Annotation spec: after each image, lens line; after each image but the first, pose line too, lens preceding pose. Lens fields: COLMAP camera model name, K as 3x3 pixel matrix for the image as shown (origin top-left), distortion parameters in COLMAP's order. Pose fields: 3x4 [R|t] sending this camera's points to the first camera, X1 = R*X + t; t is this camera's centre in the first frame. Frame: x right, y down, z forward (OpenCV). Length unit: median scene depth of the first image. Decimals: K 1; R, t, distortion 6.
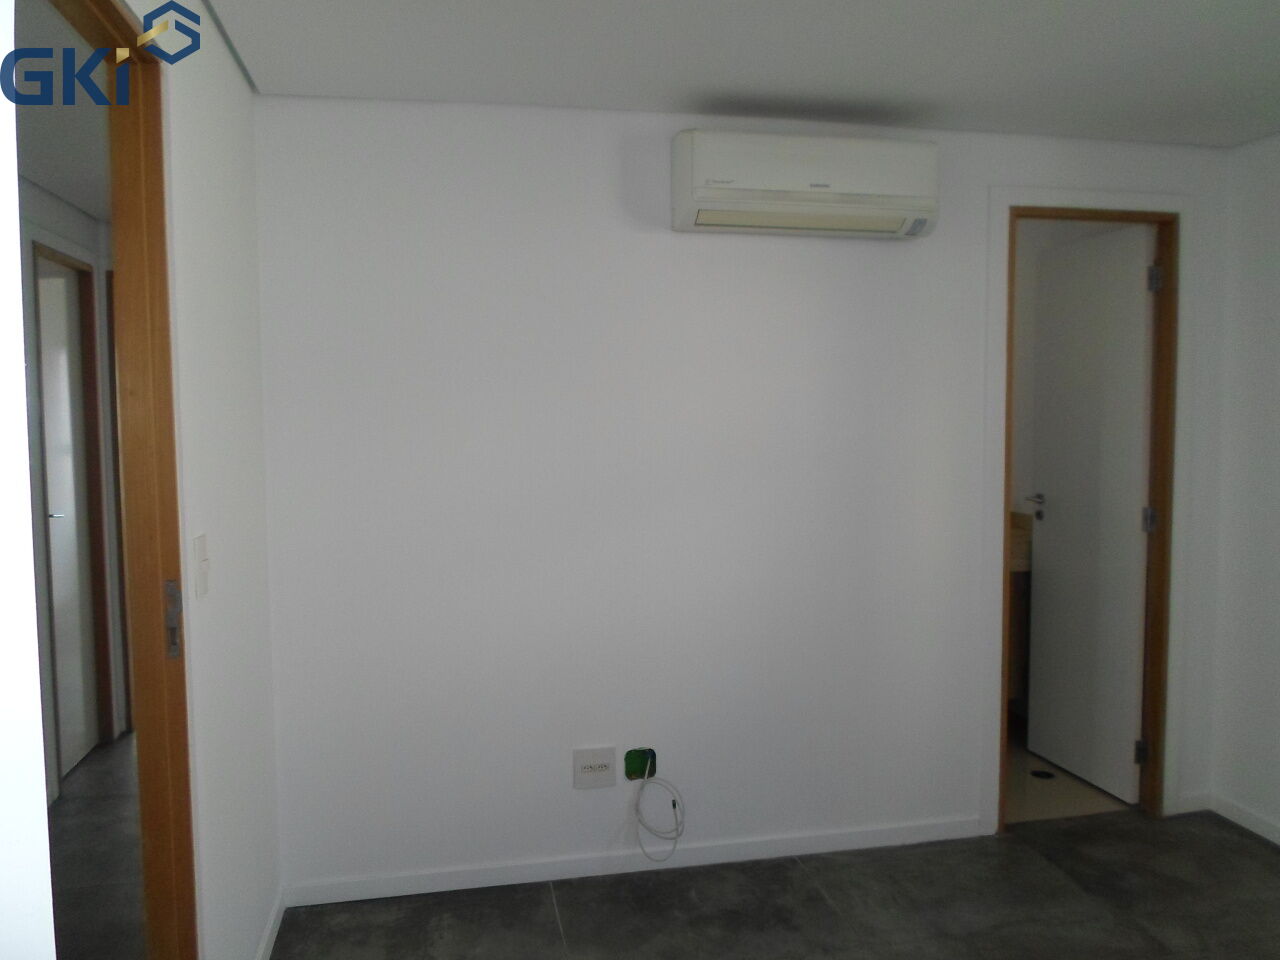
lens RADIAL K [[993.9, 0, 634.2], [0, 993.9, 472.2], [0, 0, 1]] dist [-0.018343, -0.002423]
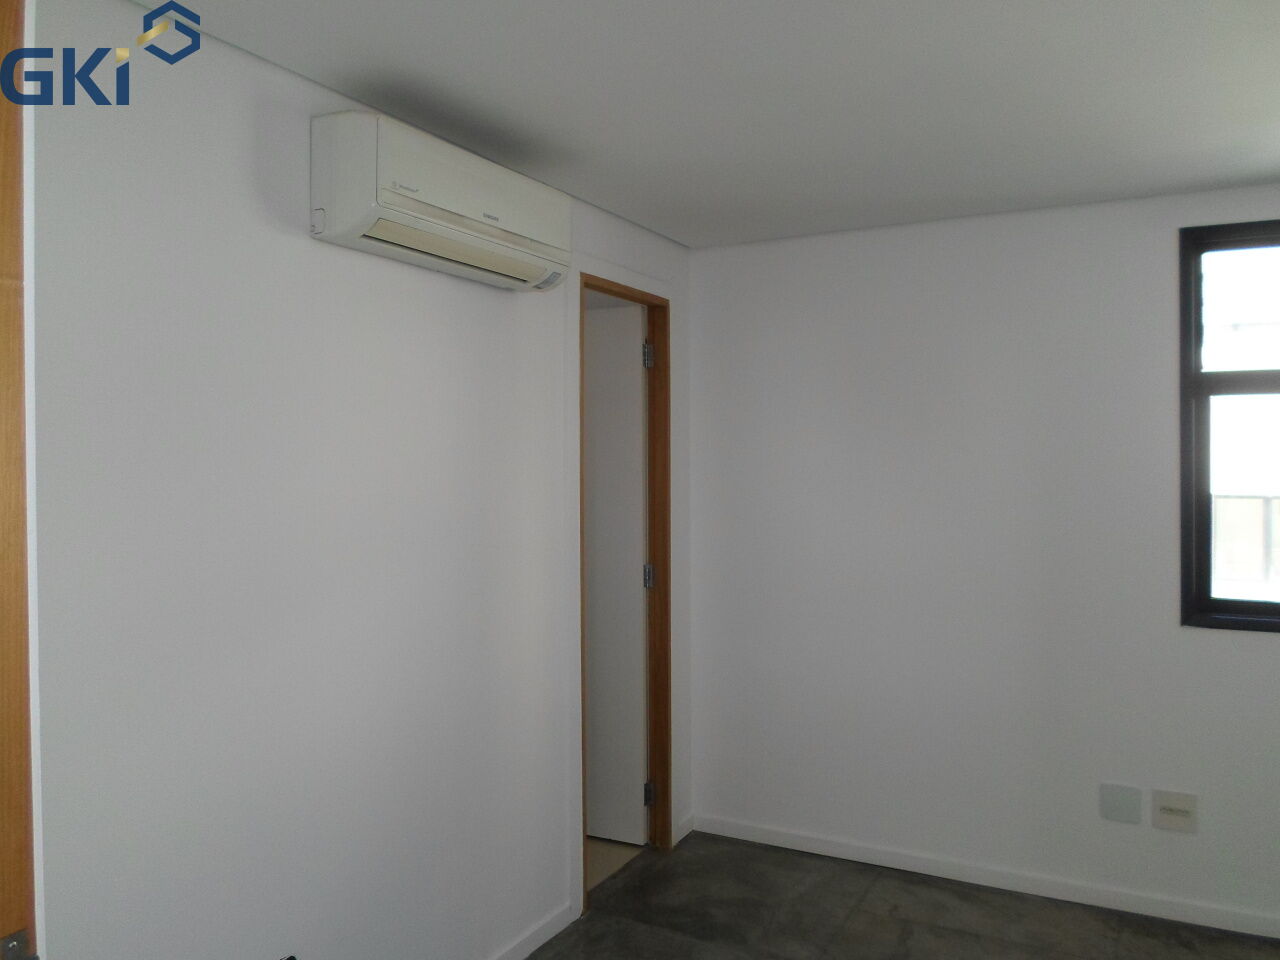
lens RADIAL K [[993.9, 0, 634.2], [0, 993.9, 472.2], [0, 0, 1]] dist [-0.018343, -0.002423]
pose [[0.648290, -0.000111, 0.761393, -0.341532], [0.051002, 0.997760, -0.043280, -0.020469], [-0.759683, 0.066891, 0.646844, 0.315732]]
